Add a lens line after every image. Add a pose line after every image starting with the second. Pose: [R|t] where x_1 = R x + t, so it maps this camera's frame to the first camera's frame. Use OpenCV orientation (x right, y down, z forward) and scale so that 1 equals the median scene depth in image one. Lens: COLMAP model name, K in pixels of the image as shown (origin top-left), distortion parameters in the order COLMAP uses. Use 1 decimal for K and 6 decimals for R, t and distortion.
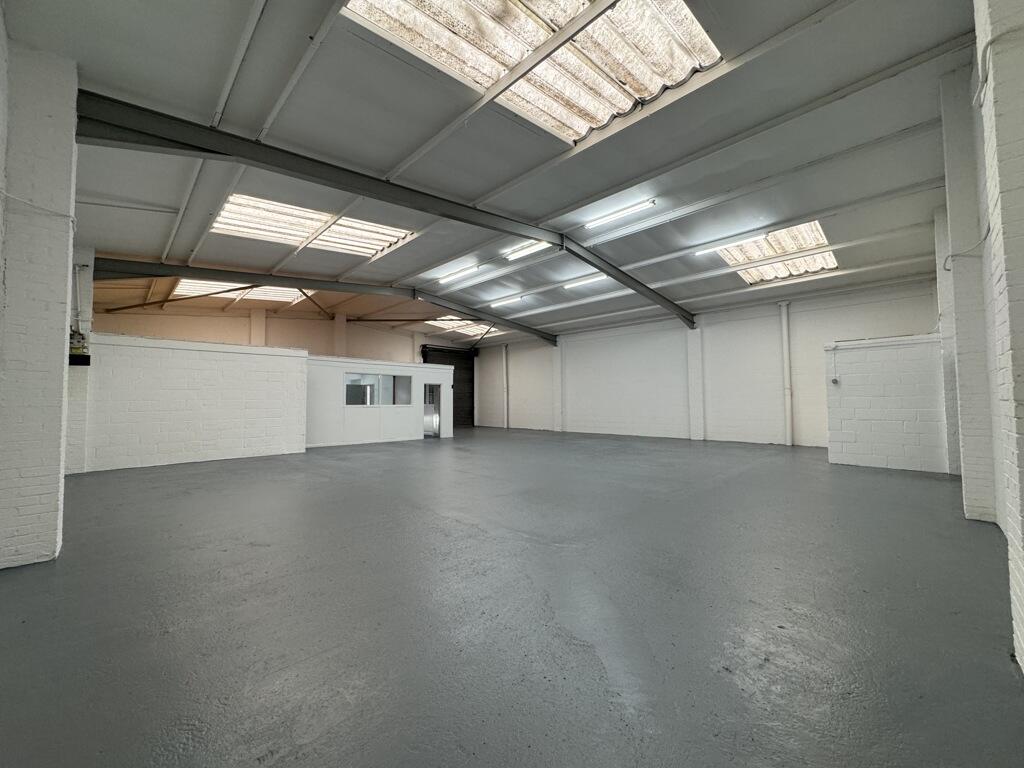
lens RADIAL K [[407.5, 0, 508.4], [0, 407.5, 384.7], [0, 0, 1]] dist [-0.006562, 0.003383]
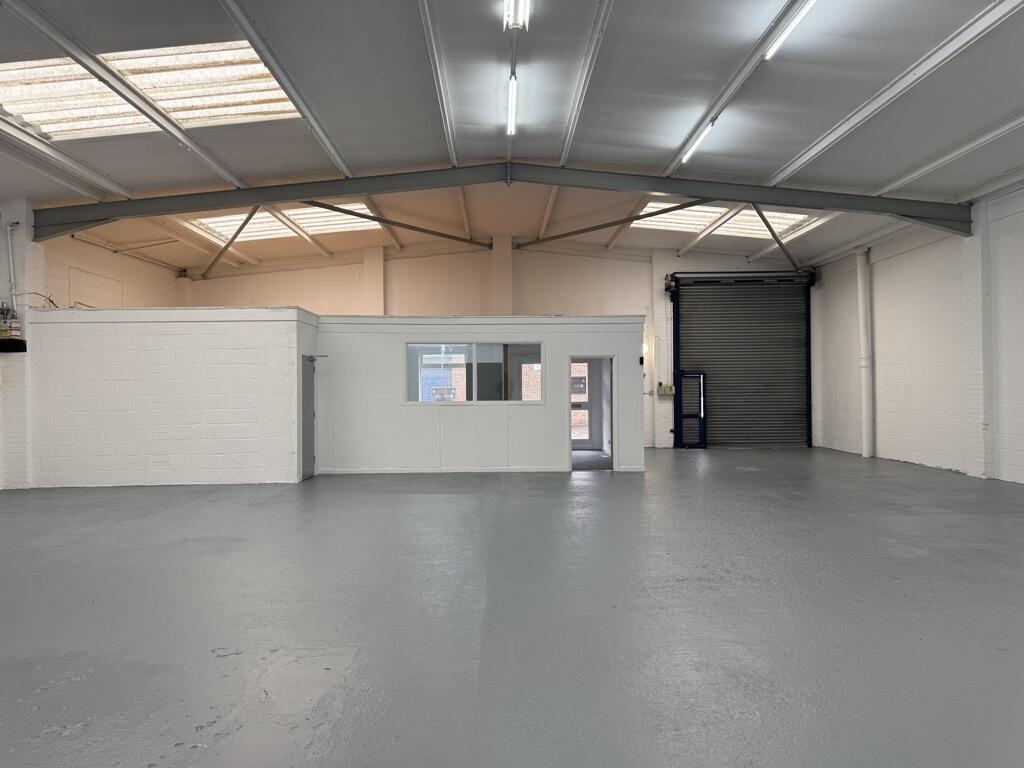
lens RADIAL K [[723.6, 0, 513.3], [0, 723.6, 386.4], [0, 0, 1]] dist [0.046123, -0.046048]
pose [[0.728227, -0.006839, -0.685302, 0.263667], [0.034011, 0.999079, 0.026171, 0.006275], [0.684492, -0.042366, 0.727788, 0.267409]]
